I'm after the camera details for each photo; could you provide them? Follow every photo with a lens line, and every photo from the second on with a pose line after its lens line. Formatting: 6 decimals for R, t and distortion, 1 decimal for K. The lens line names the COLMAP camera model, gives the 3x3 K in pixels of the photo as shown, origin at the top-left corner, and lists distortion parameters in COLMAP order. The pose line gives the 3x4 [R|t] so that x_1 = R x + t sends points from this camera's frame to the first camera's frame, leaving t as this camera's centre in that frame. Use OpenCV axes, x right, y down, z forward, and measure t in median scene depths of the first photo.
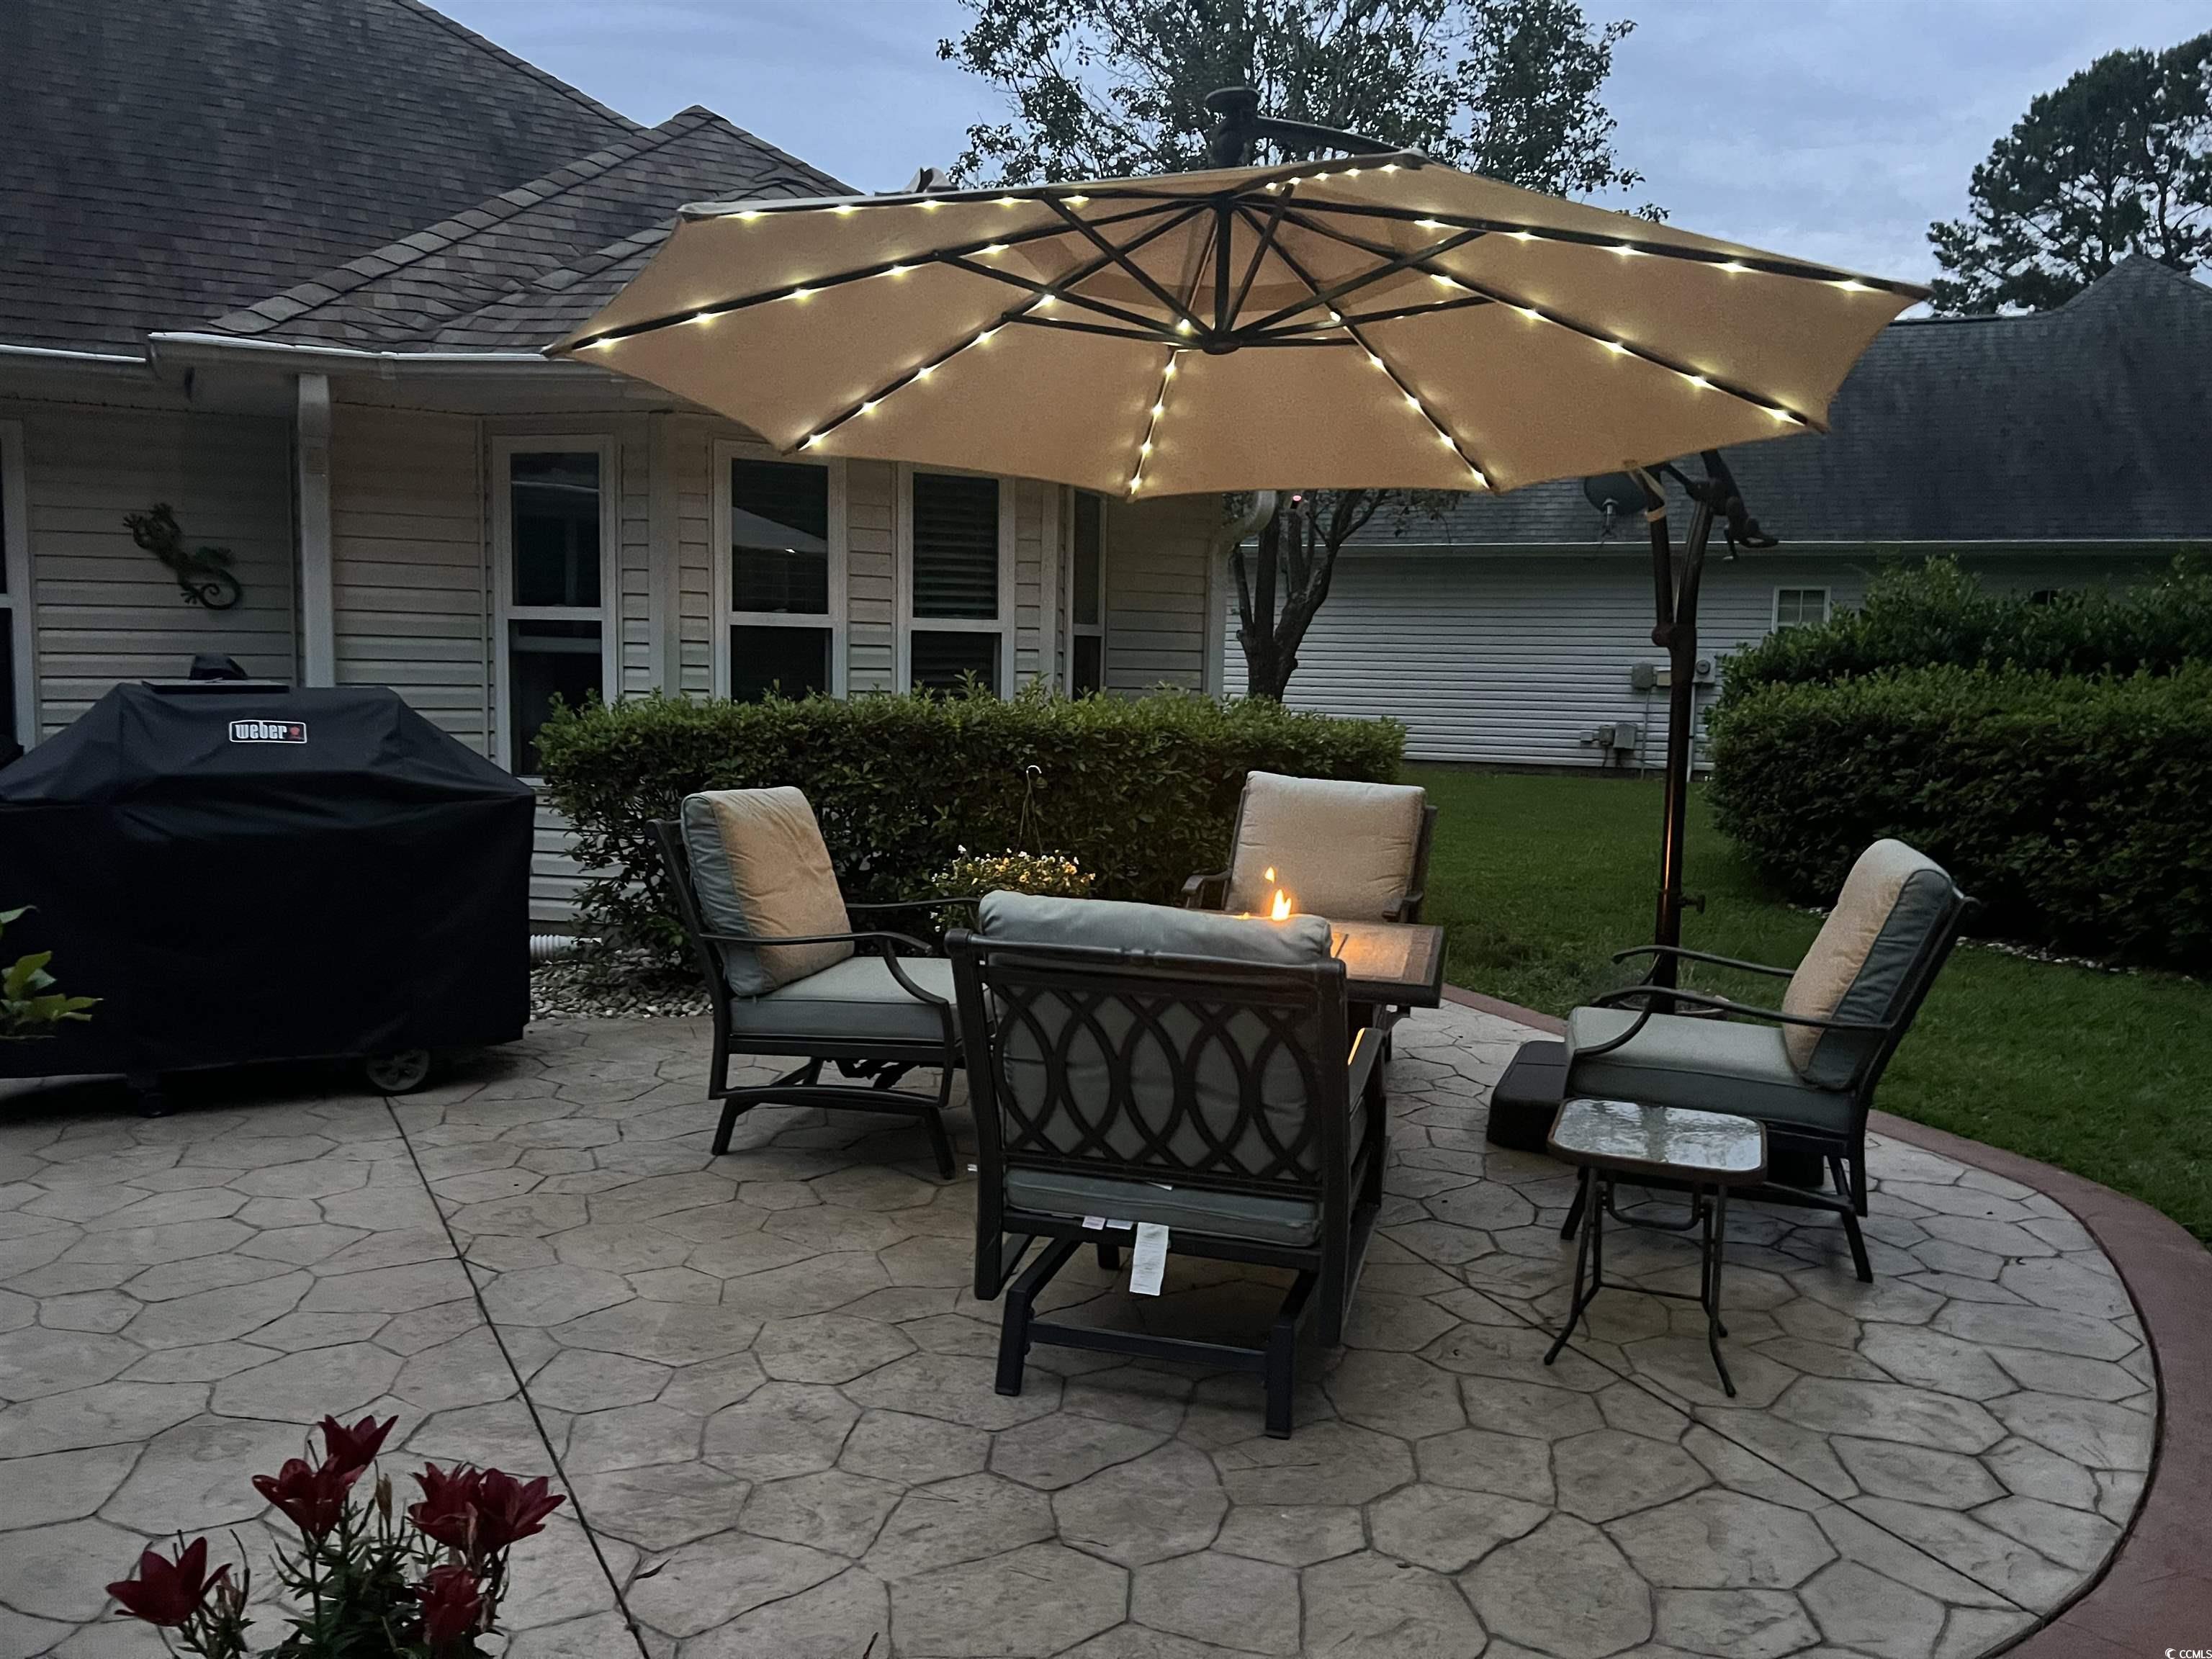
lens RADIAL K [[1757.0, 0, 1106.0], [0, 1757.0, 829.5], [0, 0, 1]] dist [0.089941, -0.131536]
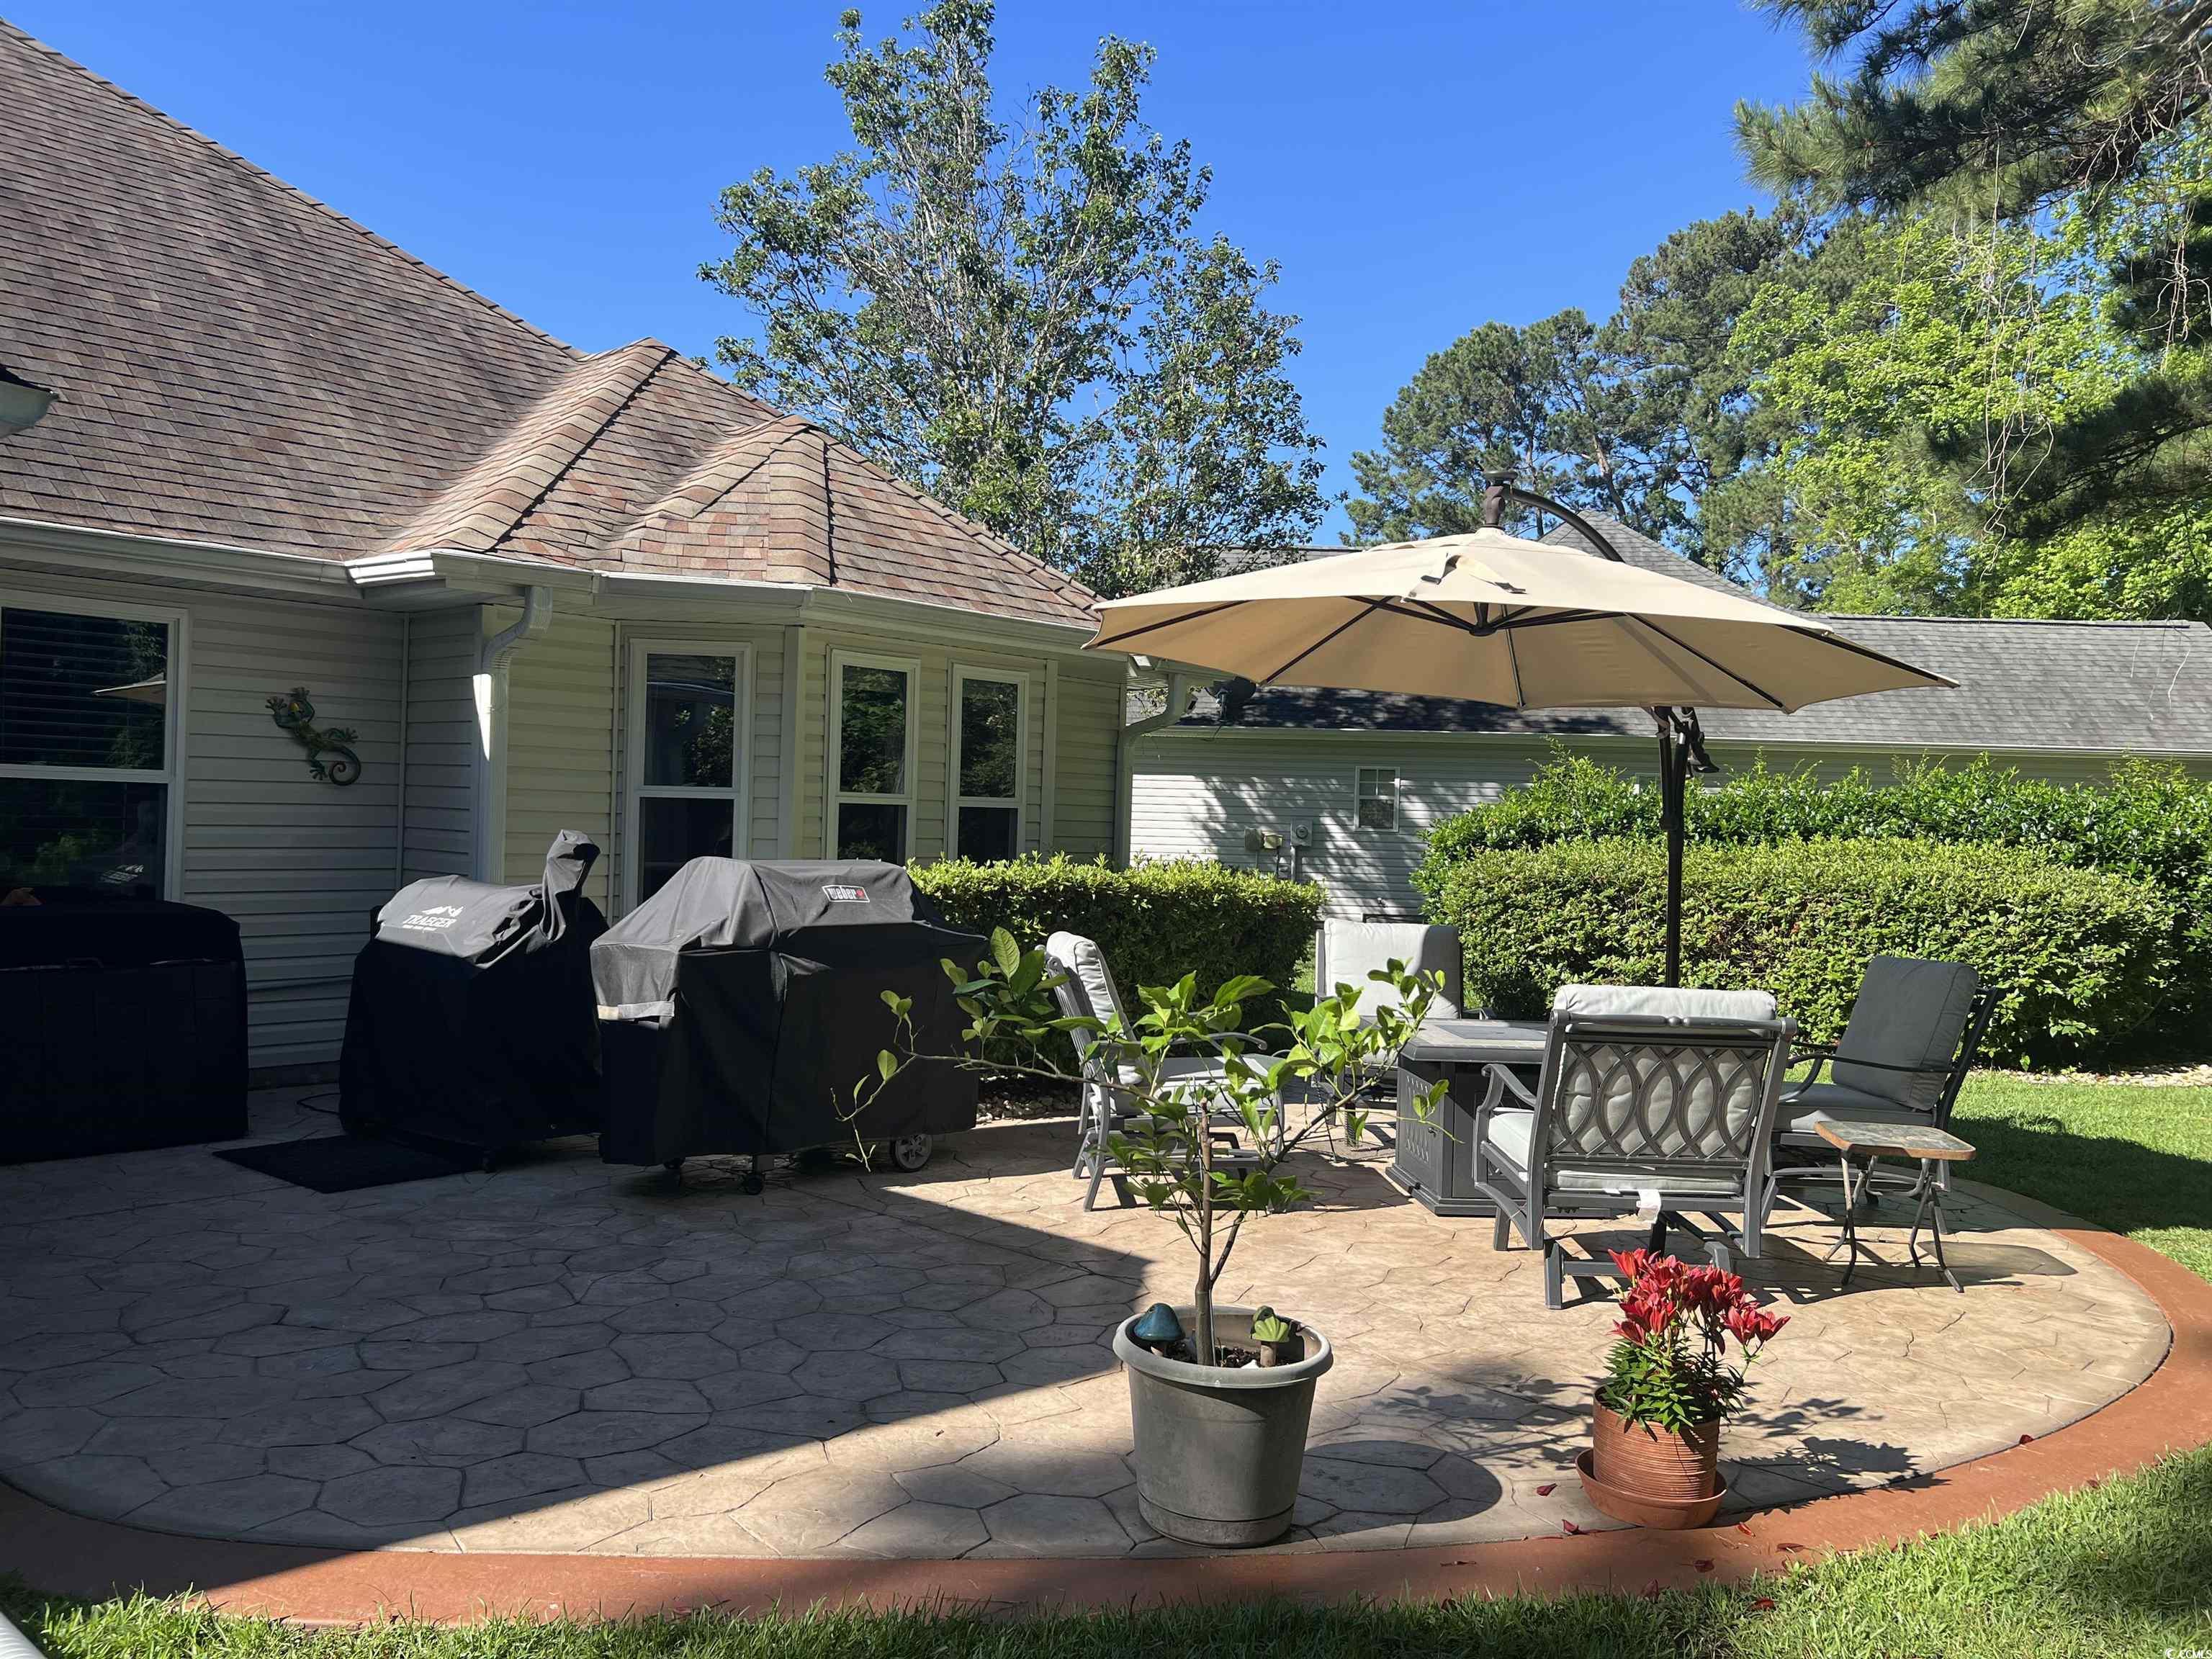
lens RADIAL K [[1792.8, 0, 1106.0], [0, 1792.8, 829.5], [0, 0, 1]] dist [0.002334, 0.000865]
pose [[0.945419, 0.002825, 0.325845, -0.414600], [0.026423, 0.996005, -0.085299, 0.008657], [-0.324784, 0.089253, 0.941567, -0.173336]]
